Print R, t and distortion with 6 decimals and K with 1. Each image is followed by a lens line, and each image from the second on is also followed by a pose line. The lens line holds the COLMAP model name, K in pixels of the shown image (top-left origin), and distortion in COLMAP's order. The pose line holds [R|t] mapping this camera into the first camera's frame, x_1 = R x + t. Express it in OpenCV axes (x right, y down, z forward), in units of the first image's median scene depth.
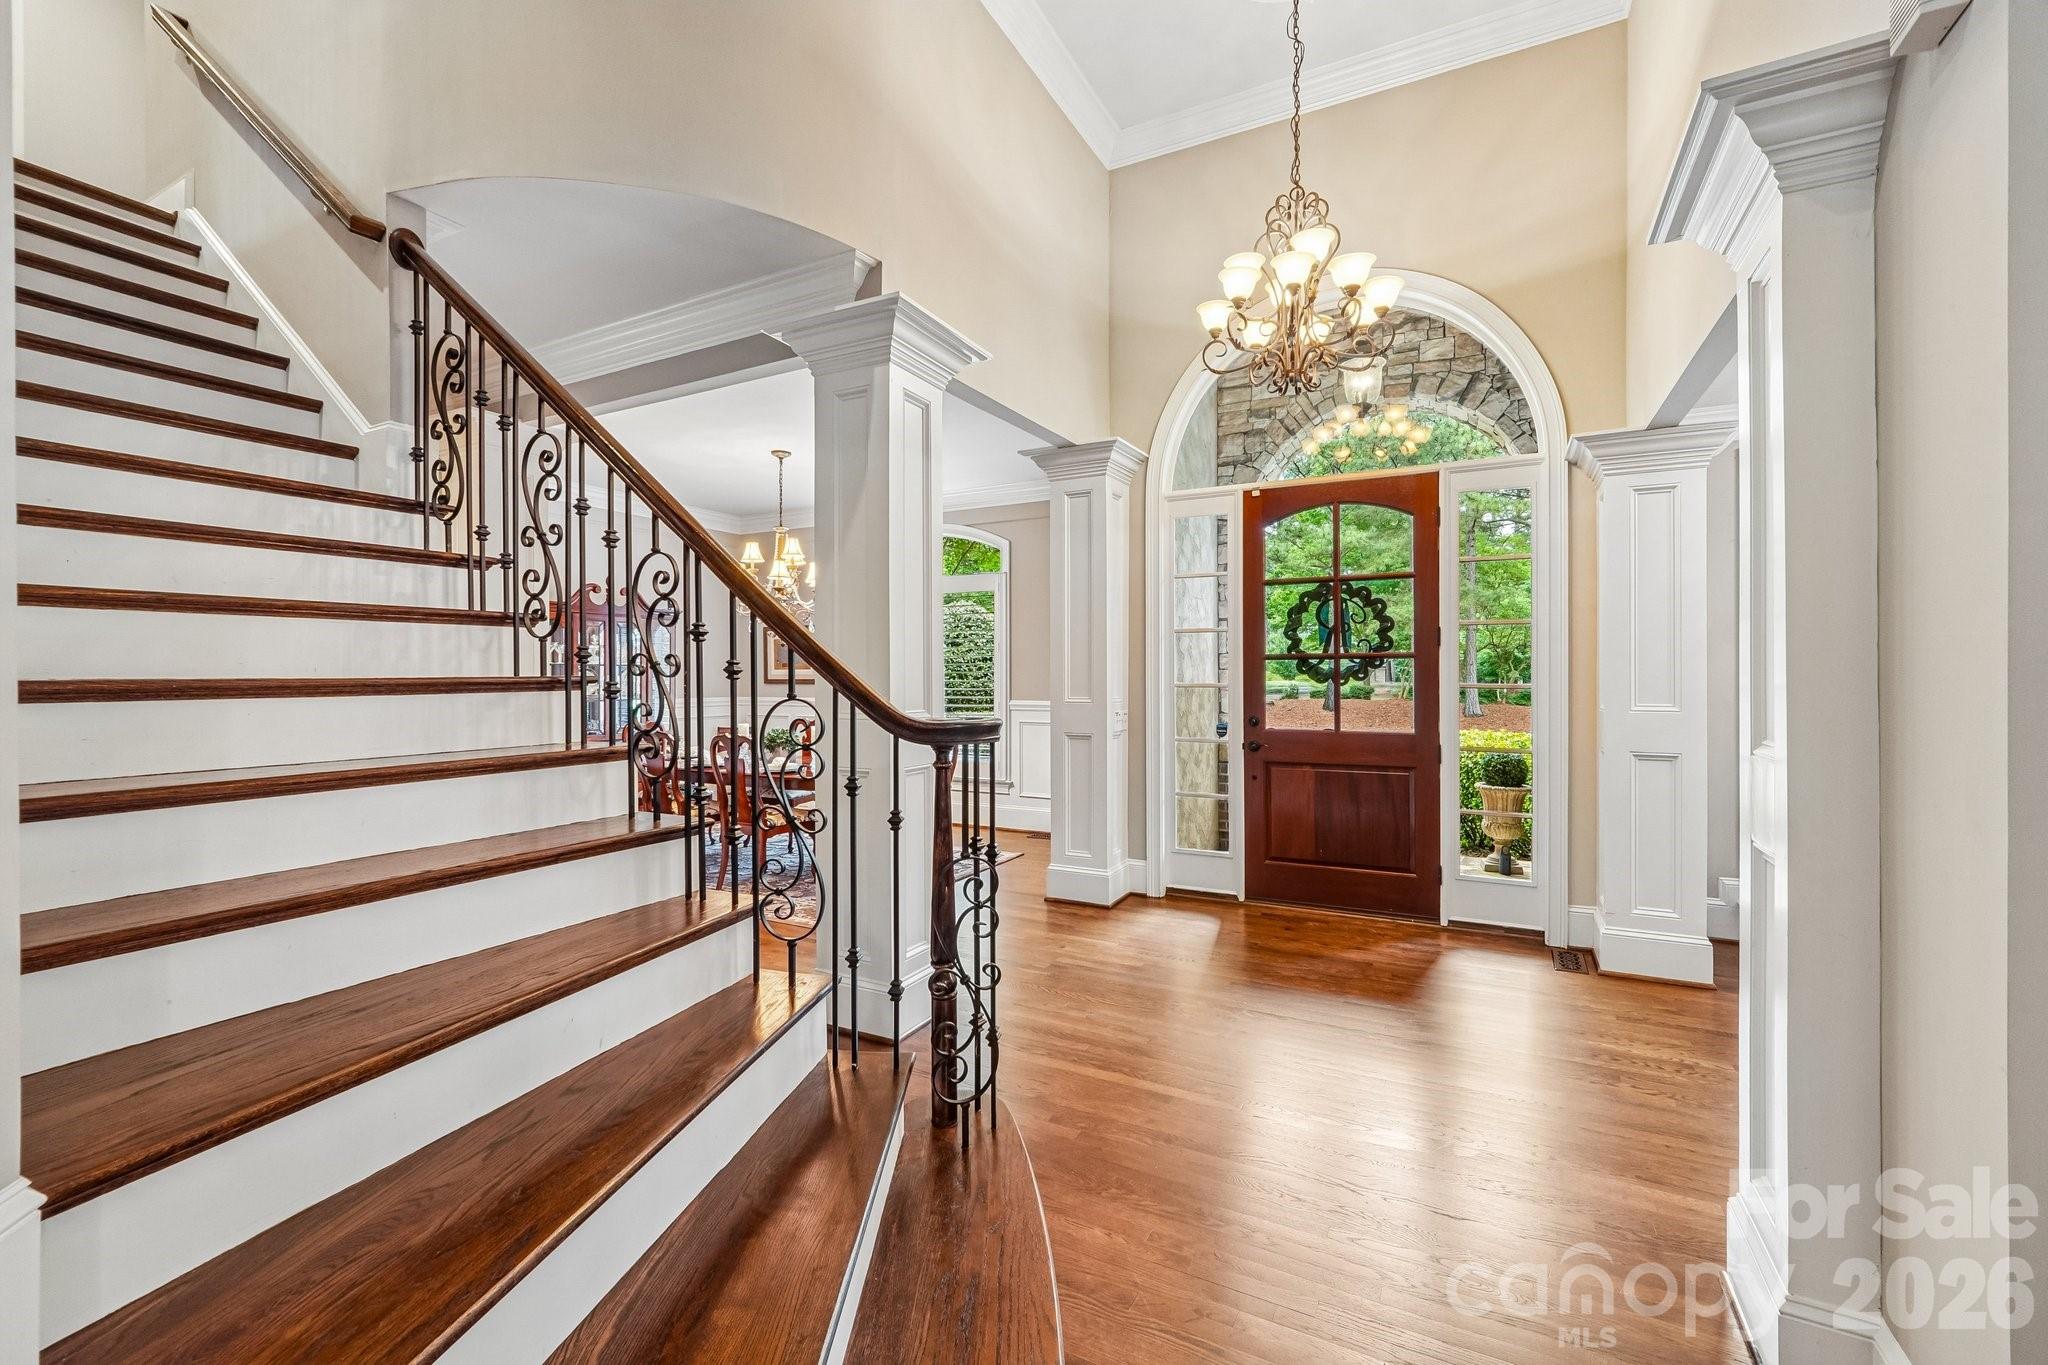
lens RADIAL K [[855.5, 0, 1033.8], [0, 855.5, 680.7], [0, 0, 1]] dist [0.000239, 0.000161]
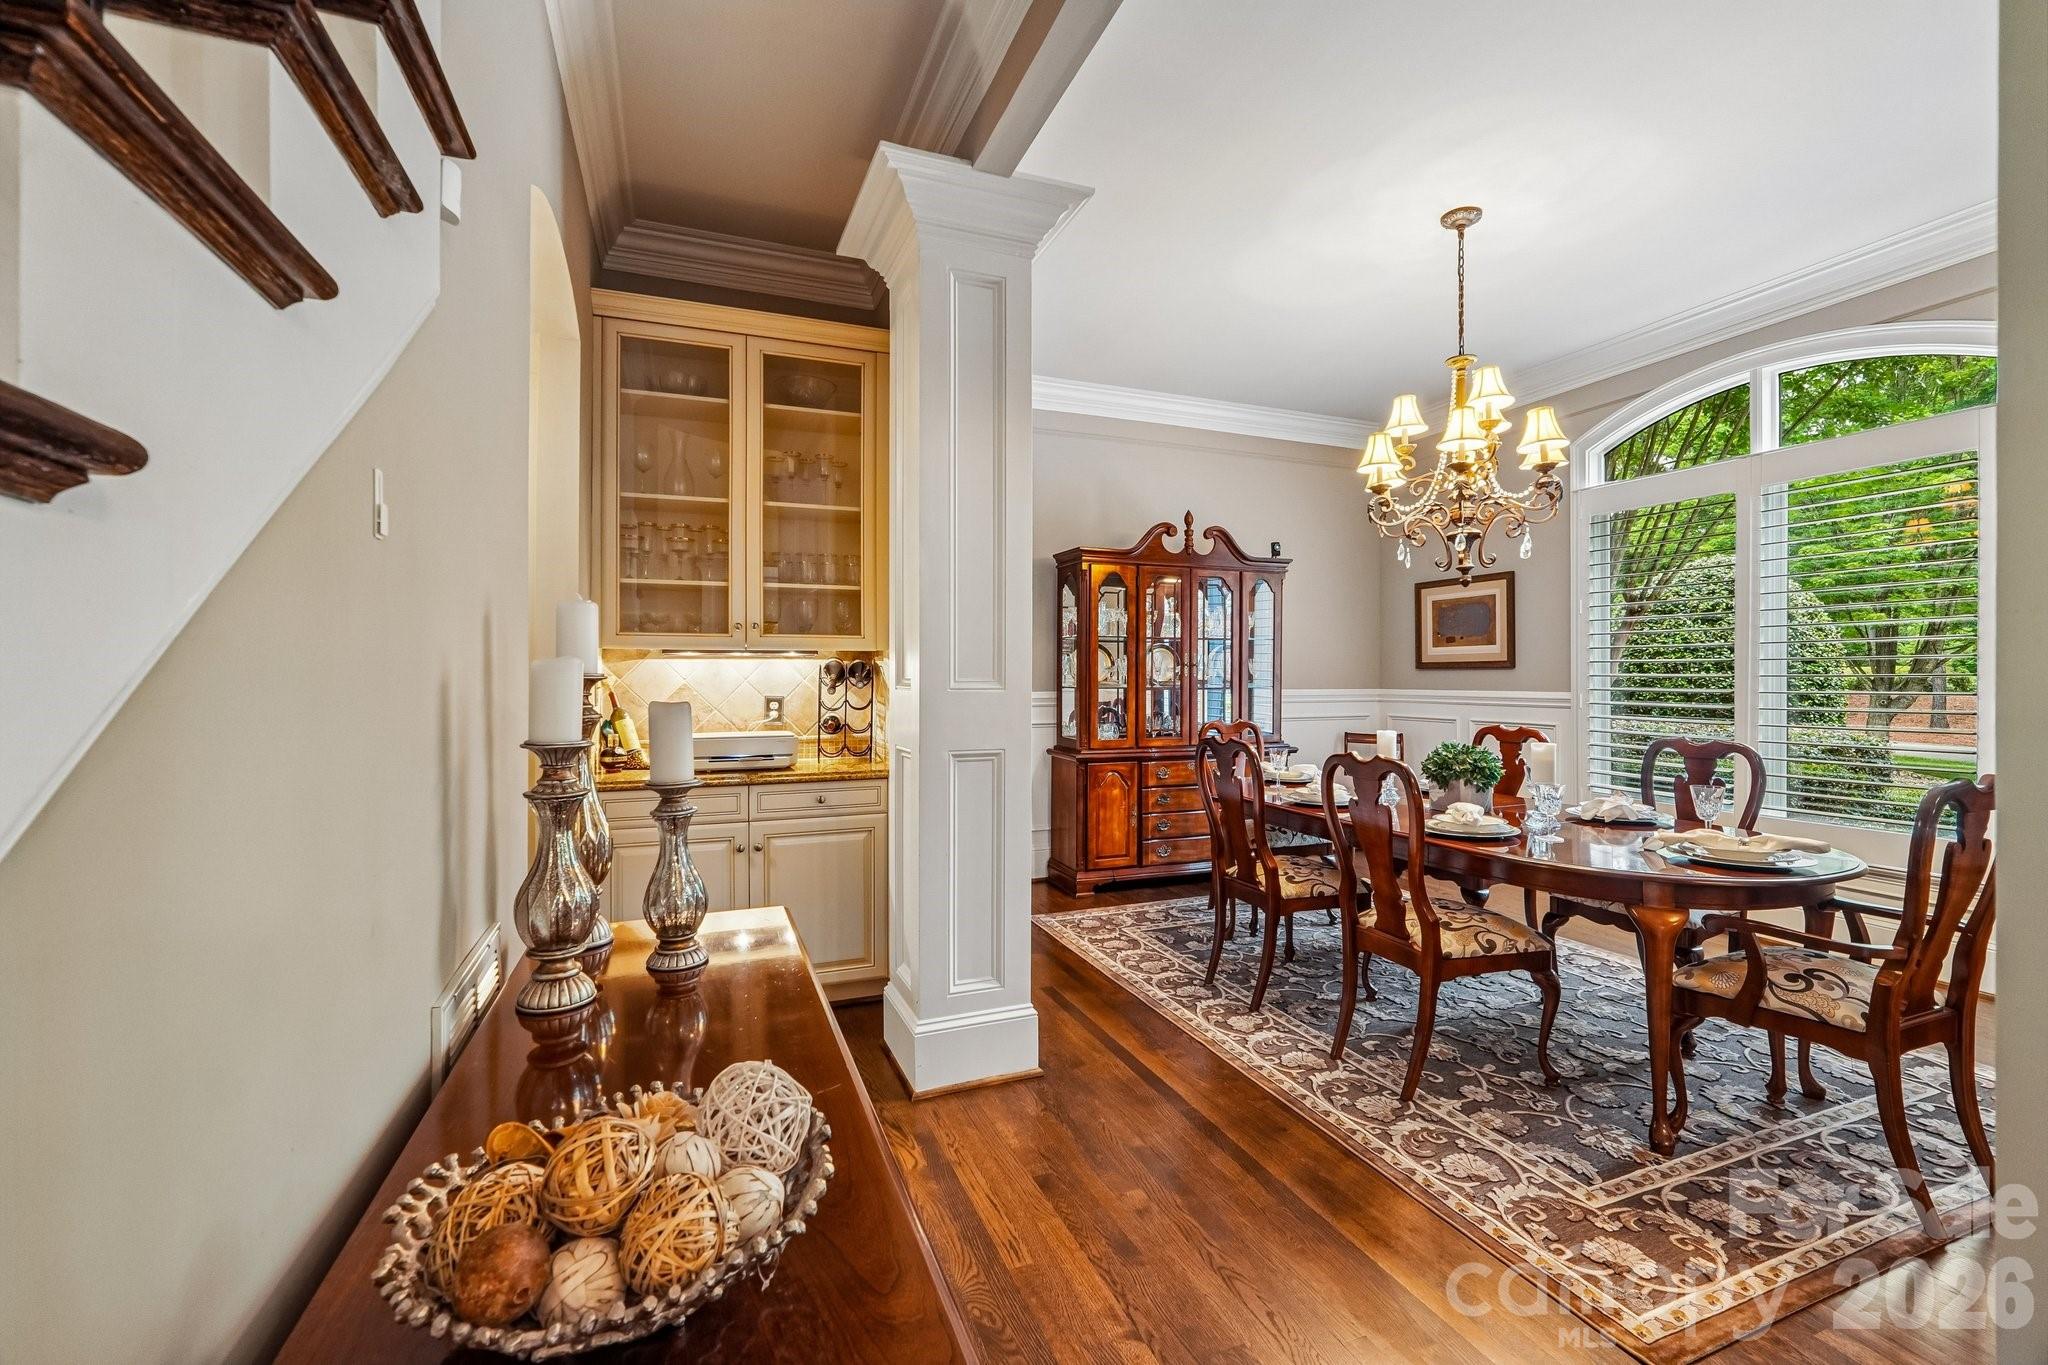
lens RADIAL K [[870.7, 0, 1016.8], [0, 870.7, 679.4], [0, 0, 1]] dist [-0.017301, 0.007050]
pose [[0.754255, 0.006489, -0.656549, -0.137270], [-0.009987, 0.999949, -0.001590, 0.019565], [0.656505, 0.007756, 0.754282, 0.384090]]
